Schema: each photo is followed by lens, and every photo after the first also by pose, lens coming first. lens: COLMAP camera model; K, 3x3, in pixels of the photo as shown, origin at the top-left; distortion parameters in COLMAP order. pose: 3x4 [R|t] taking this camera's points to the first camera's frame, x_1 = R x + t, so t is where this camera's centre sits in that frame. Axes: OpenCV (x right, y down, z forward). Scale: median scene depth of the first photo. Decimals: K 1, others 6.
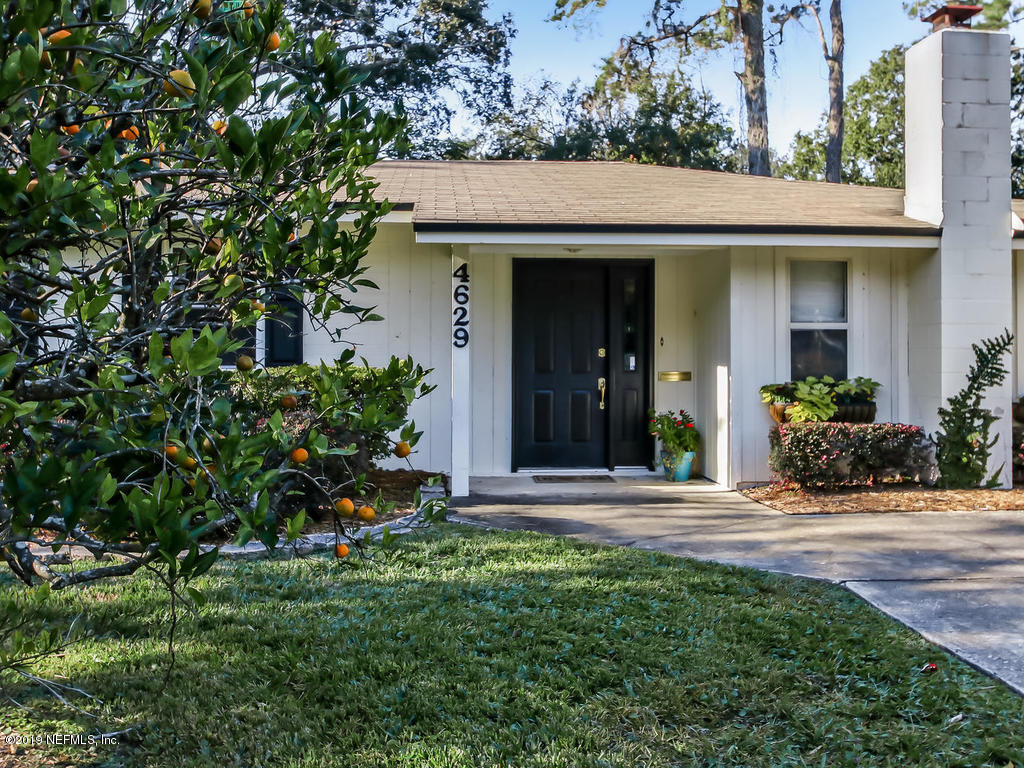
lens RADIAL K [[1025.2, 0, 513.1], [0, 1025.2, 375.0], [0, 0, 1]] dist [-0.056564, 0.000000]
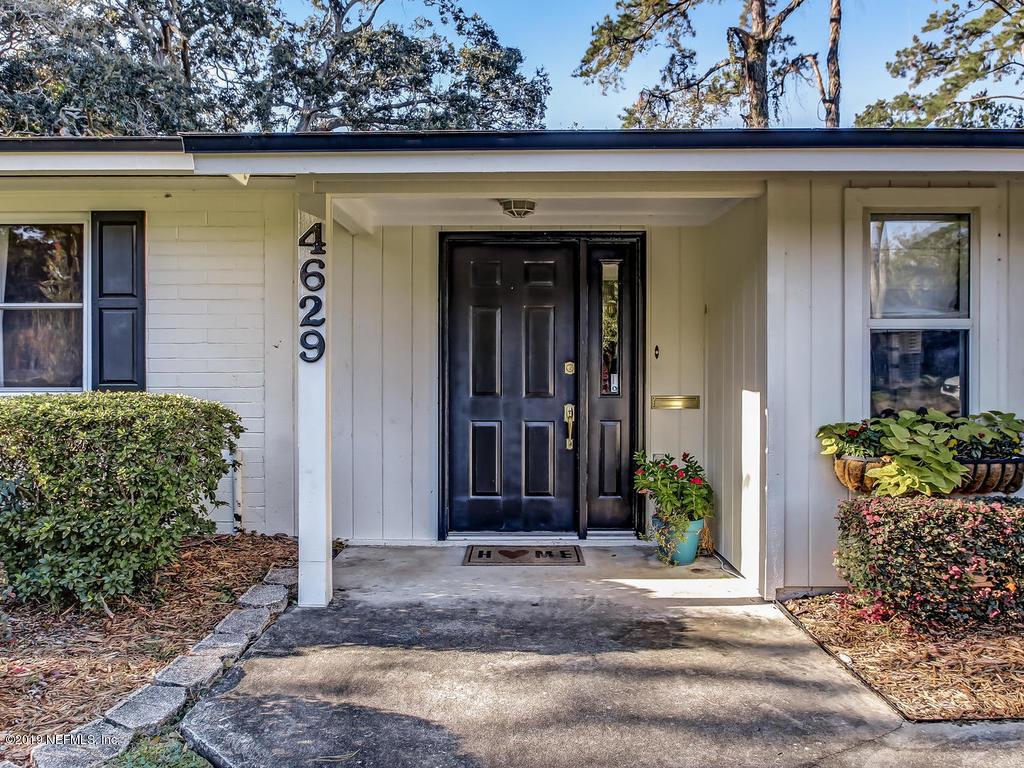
lens RADIAL K [[744.9, 0, 510.0], [0, 744.9, 390.0], [0, 0, 1]] dist [-0.026432, -0.002941]
pose [[0.996838, 0.000933, -0.079450, 0.090381], [0.000359, 0.999868, 0.016237, -0.015812], [0.079455, -0.016214, 0.996707, 0.513502]]
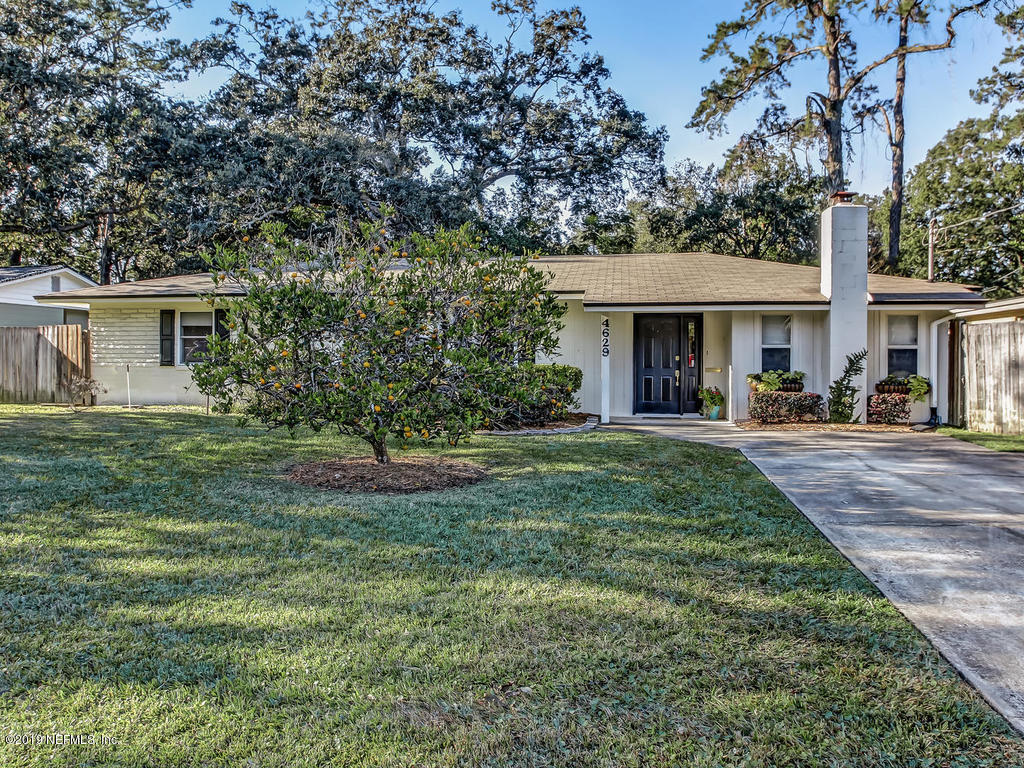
lens RADIAL K [[804.1, 0, 506.3], [0, 804.1, 376.9], [0, 0, 1]] dist [-0.031695, 0.013679]
pose [[0.976209, 0.007507, -0.216703, 0.105961], [-0.005362, 0.999931, 0.010483, 0.000616], [0.216766, -0.009072, 0.976181, -0.683122]]
